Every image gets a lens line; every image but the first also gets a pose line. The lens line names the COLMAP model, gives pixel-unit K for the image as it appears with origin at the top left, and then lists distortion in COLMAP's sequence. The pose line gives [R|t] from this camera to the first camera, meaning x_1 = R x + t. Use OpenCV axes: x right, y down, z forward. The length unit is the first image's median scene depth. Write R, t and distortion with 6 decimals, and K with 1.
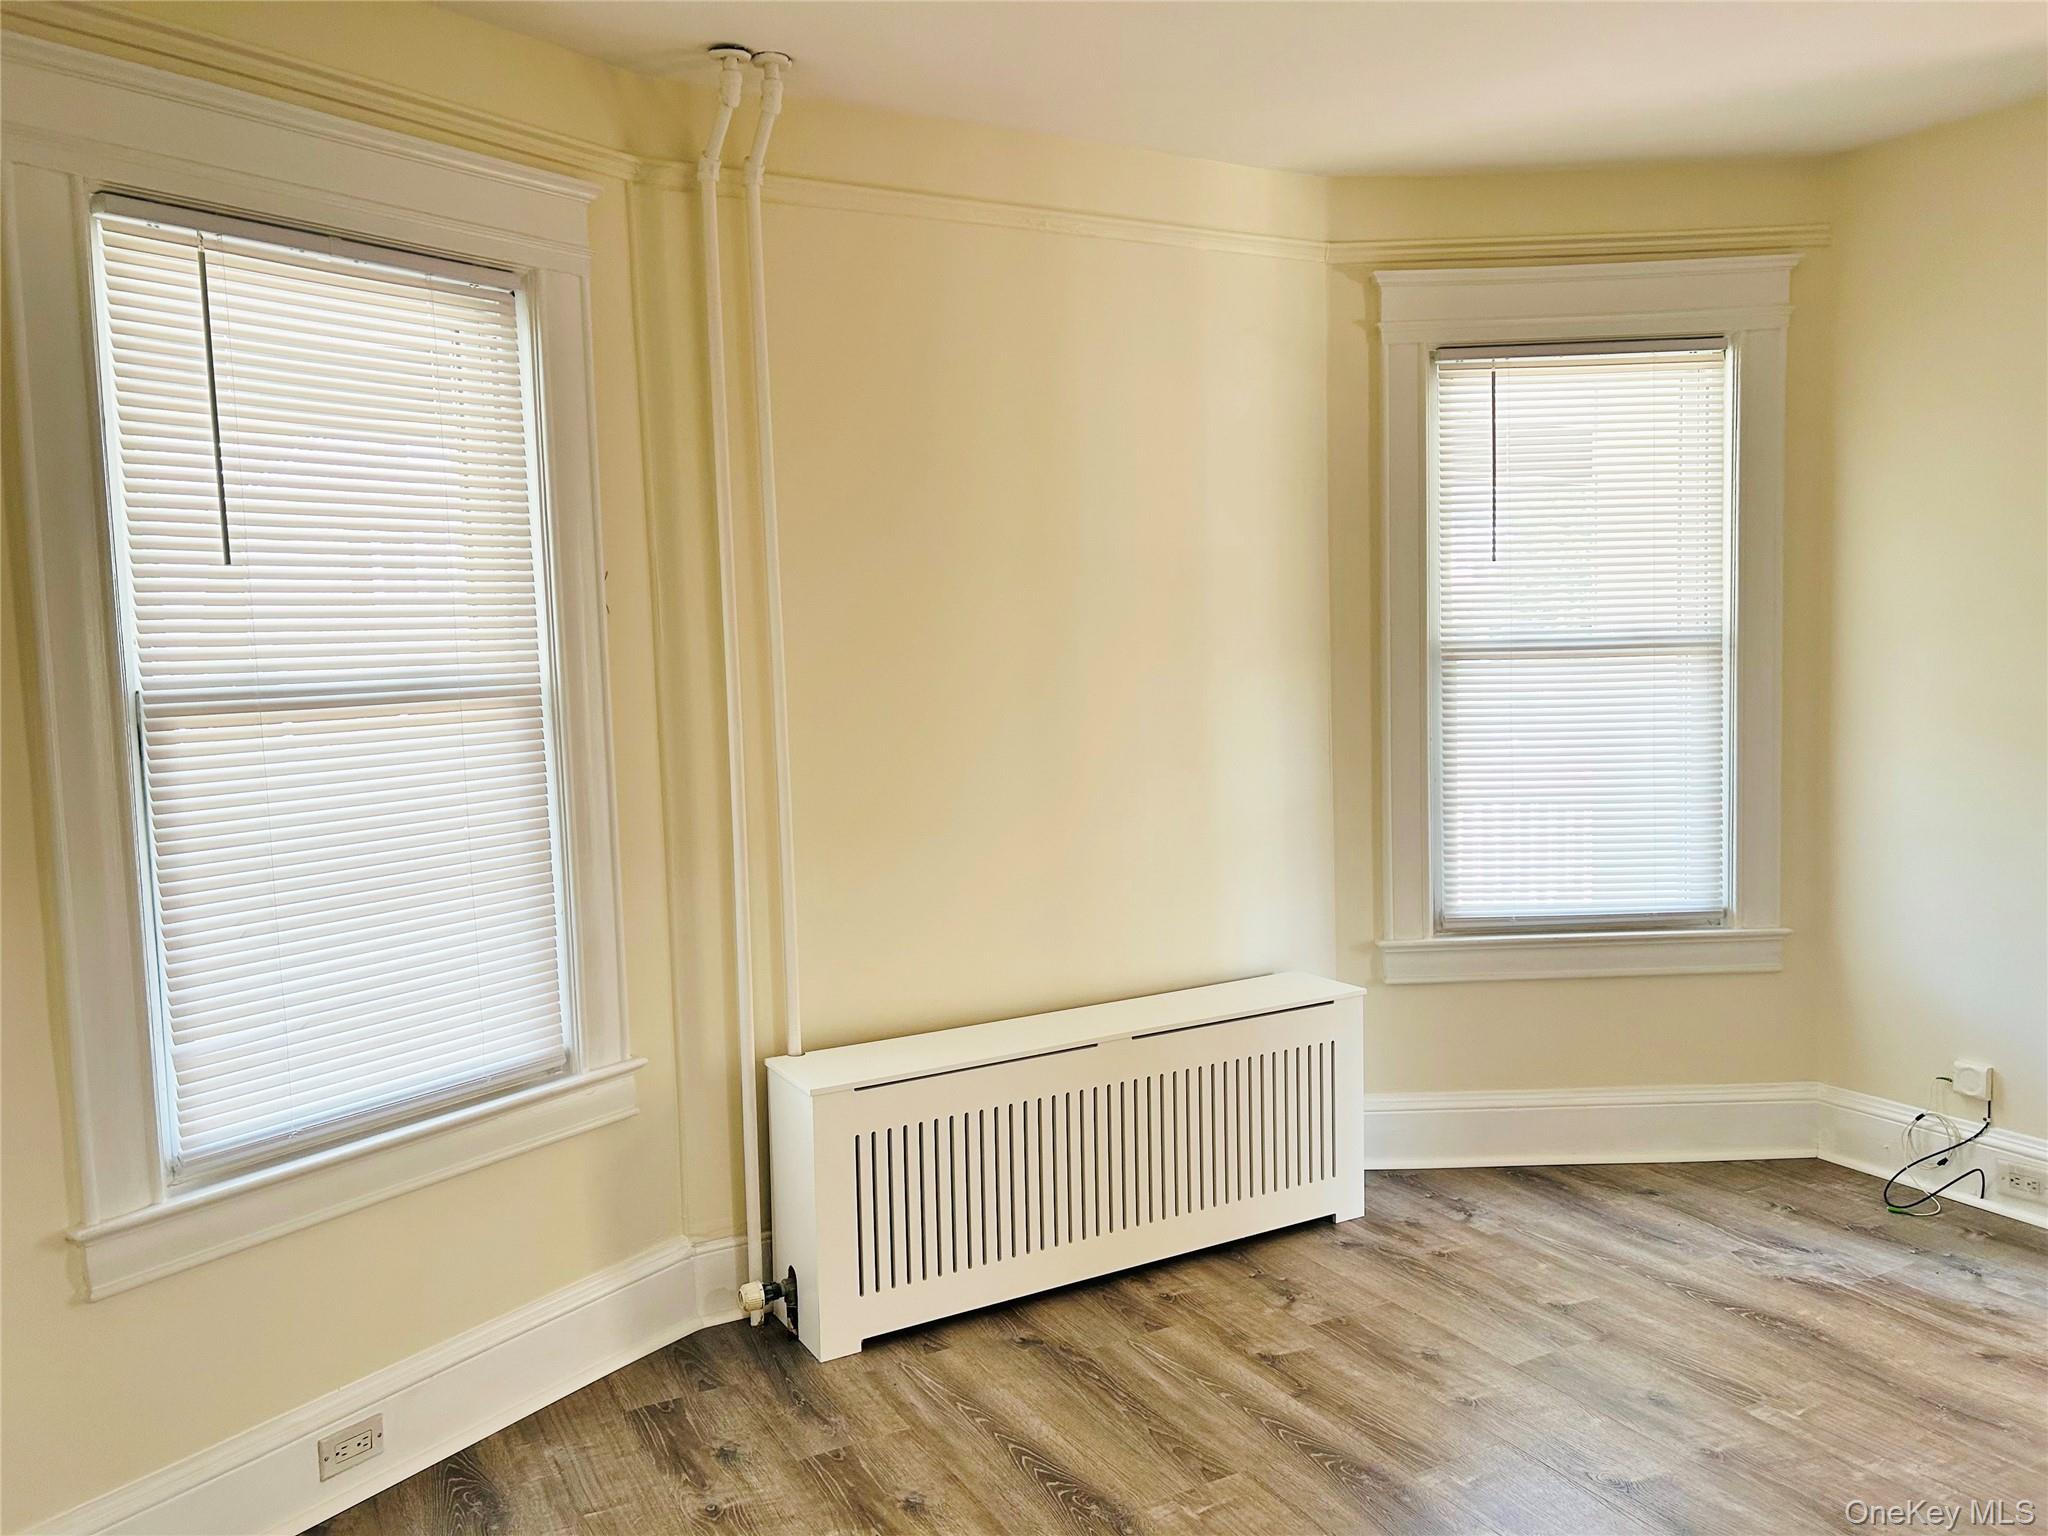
lens RADIAL K [[1544.2, 0, 1065.4], [0, 1544.2, 782.7], [0, 0, 1]] dist [0.059353, -0.064008]
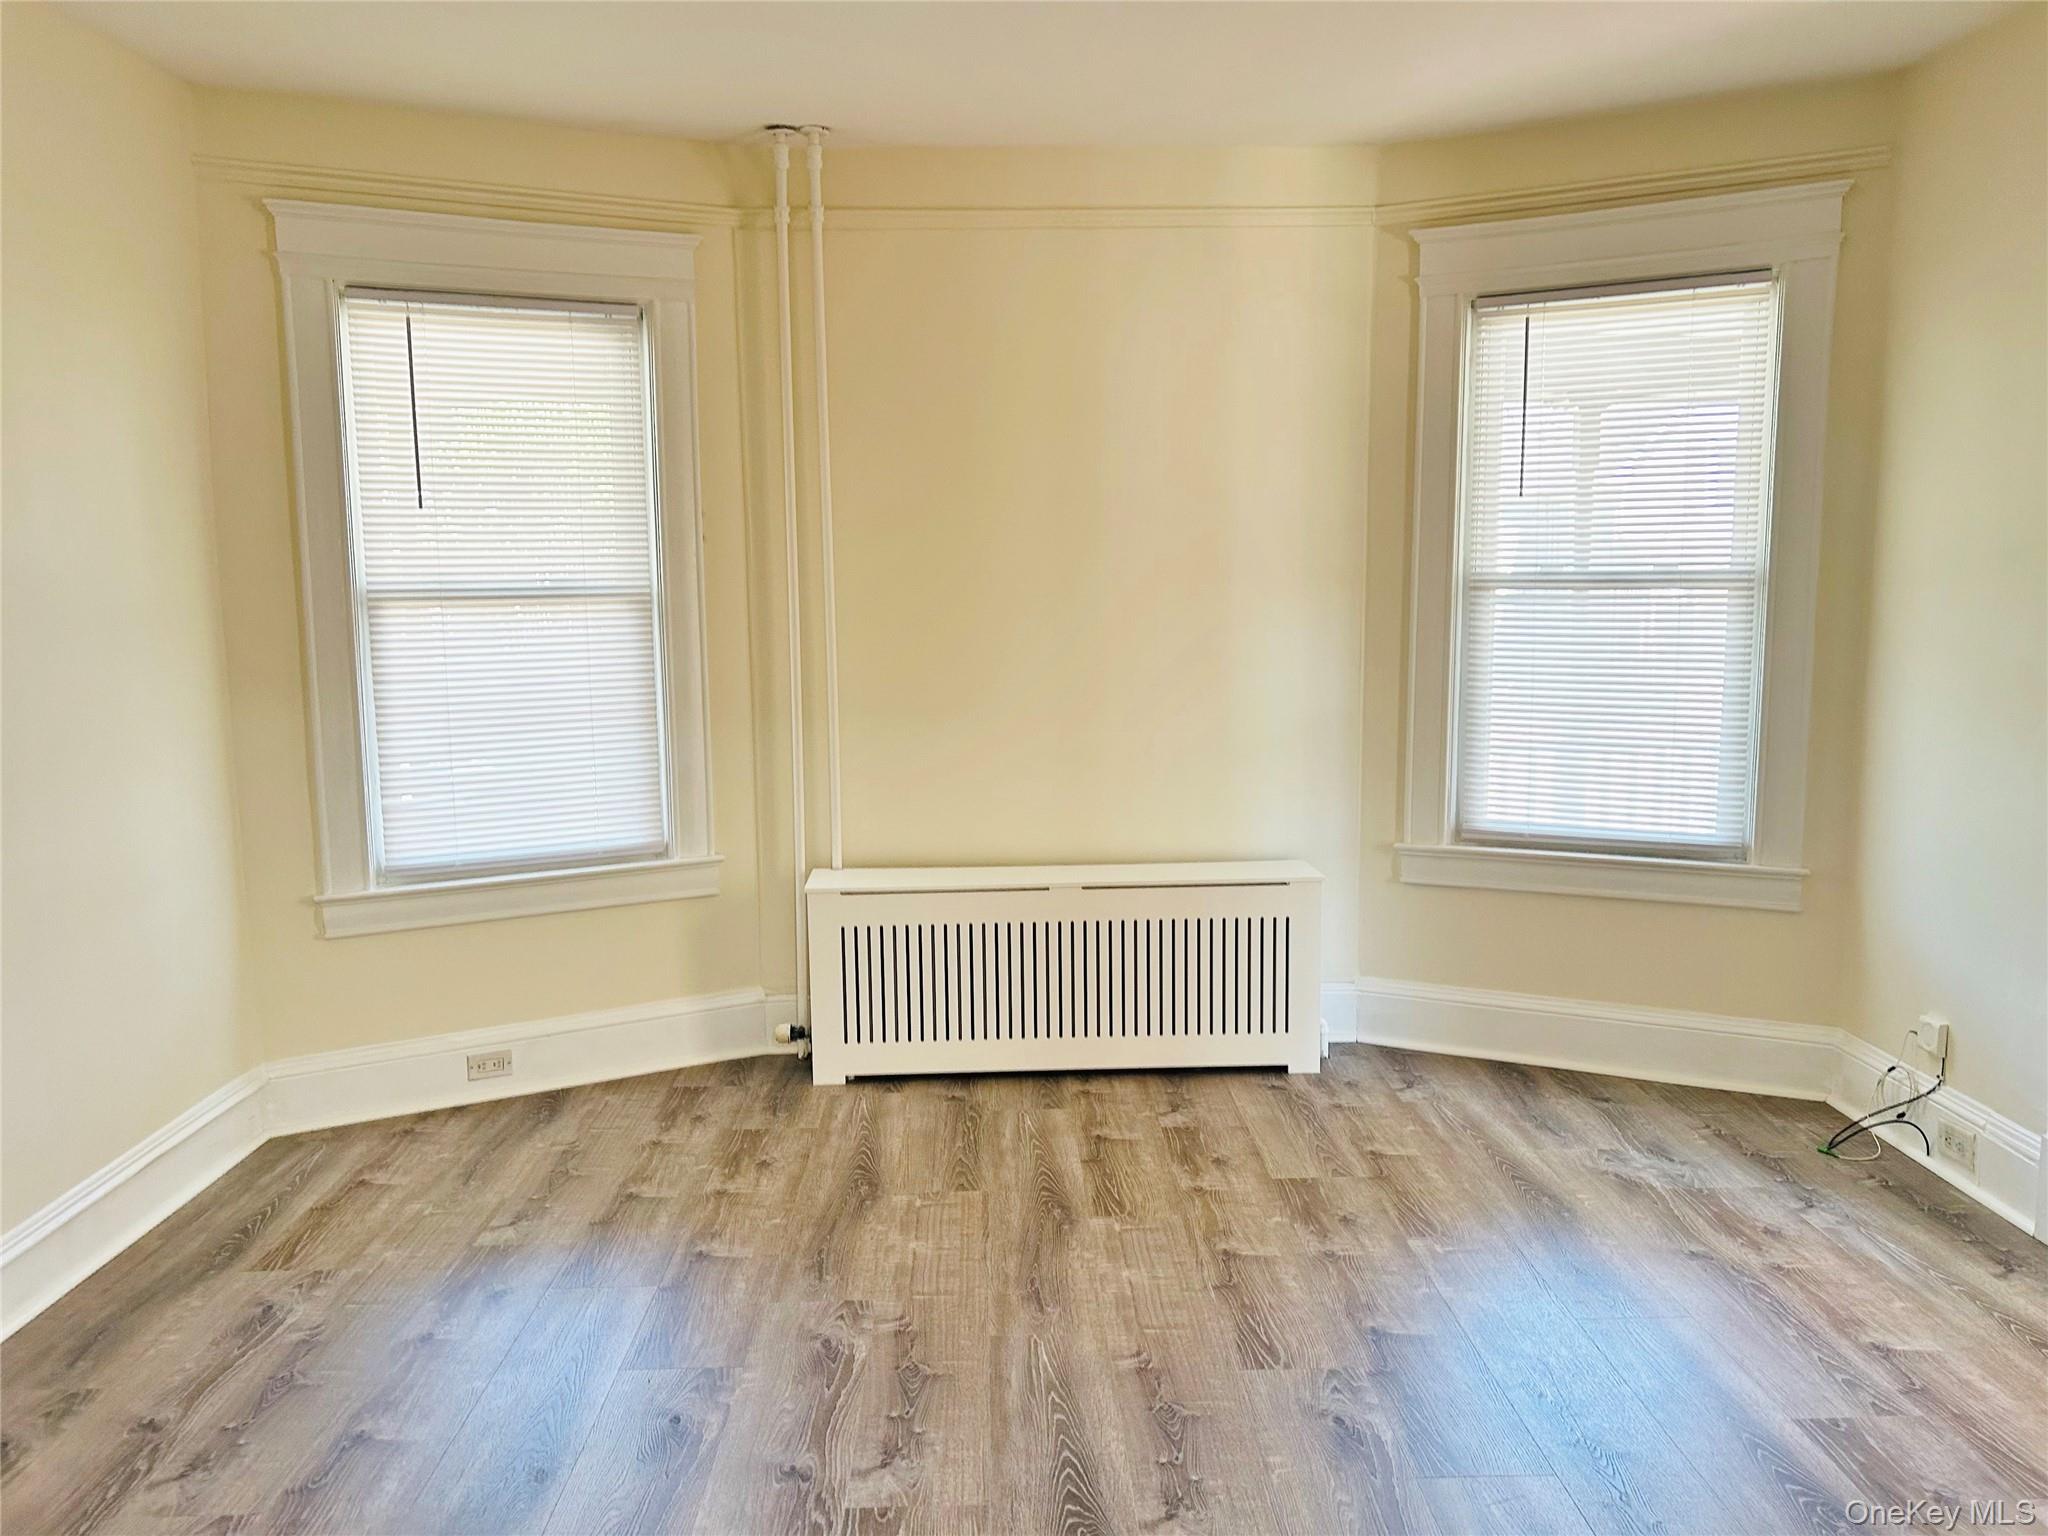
lens RADIAL K [[1544.2, 0, 1025.3], [0, 1544.2, 773.8], [0, 0, 1]] dist [0.059353, -0.064008]
pose [[0.894591, 0.078534, -0.439930, 0.575877], [-0.056919, 0.996443, 0.062137, -0.000761], [0.443245, -0.030547, 0.895880, -0.138706]]
